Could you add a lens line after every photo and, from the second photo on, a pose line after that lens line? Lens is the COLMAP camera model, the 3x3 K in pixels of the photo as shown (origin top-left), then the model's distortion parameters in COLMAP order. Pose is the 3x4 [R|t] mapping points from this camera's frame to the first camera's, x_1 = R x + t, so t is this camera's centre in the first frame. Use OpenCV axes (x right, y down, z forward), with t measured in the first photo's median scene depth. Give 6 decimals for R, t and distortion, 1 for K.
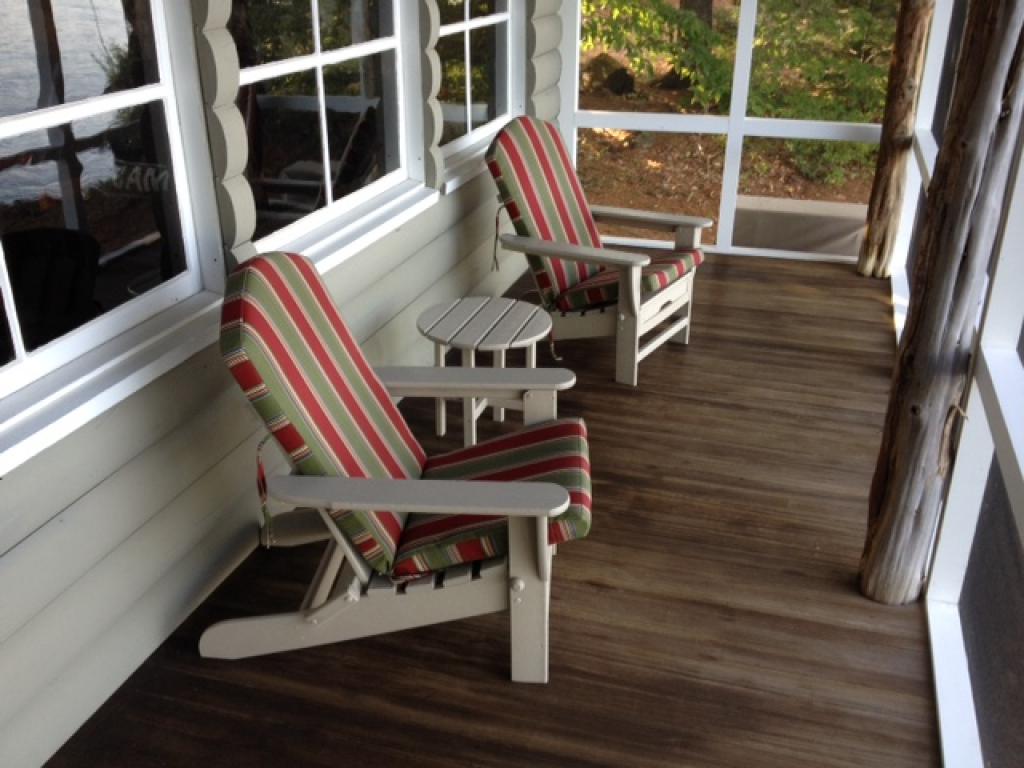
lens RADIAL K [[996.7, 0, 512.0], [0, 996.7, 384.0], [0, 0, 1]] dist [0.139550, -0.348258]
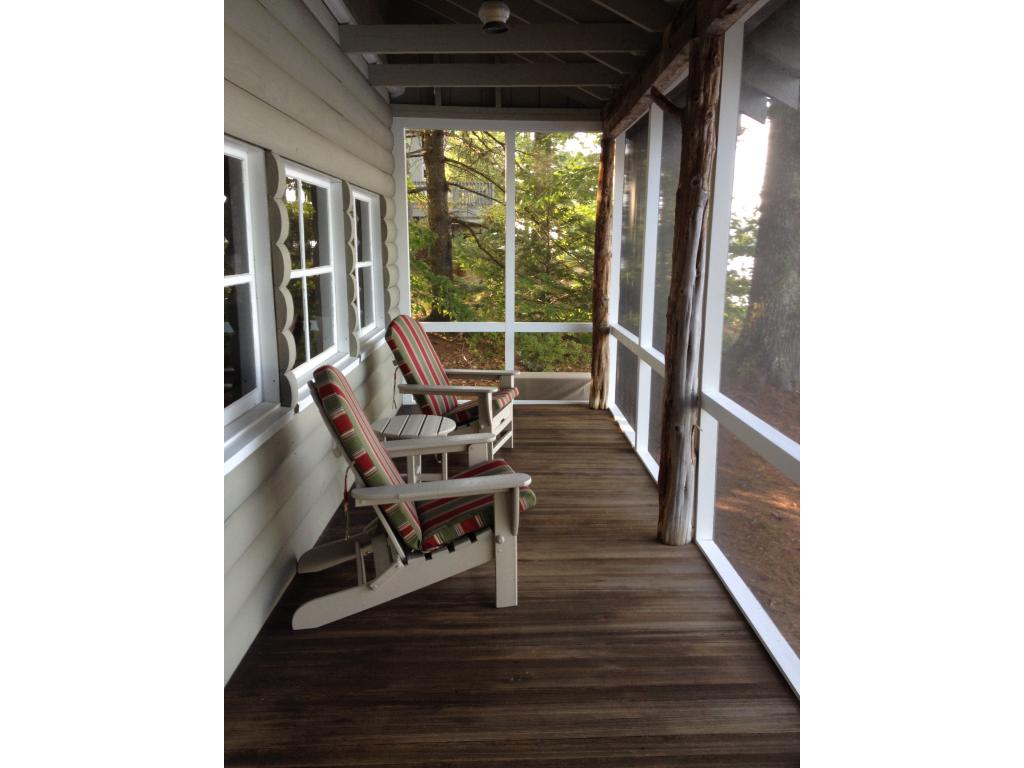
lens RADIAL K [[796.6, 0, 512.0], [0, 796.6, 384.0], [0, 0, 1]] dist [0.101388, 0.000469]
pose [[0.938727, -0.054106, 0.340388, -0.359327], [0.140110, 0.962221, -0.233451, 0.224235], [-0.314898, 0.266838, 0.910844, -0.271315]]
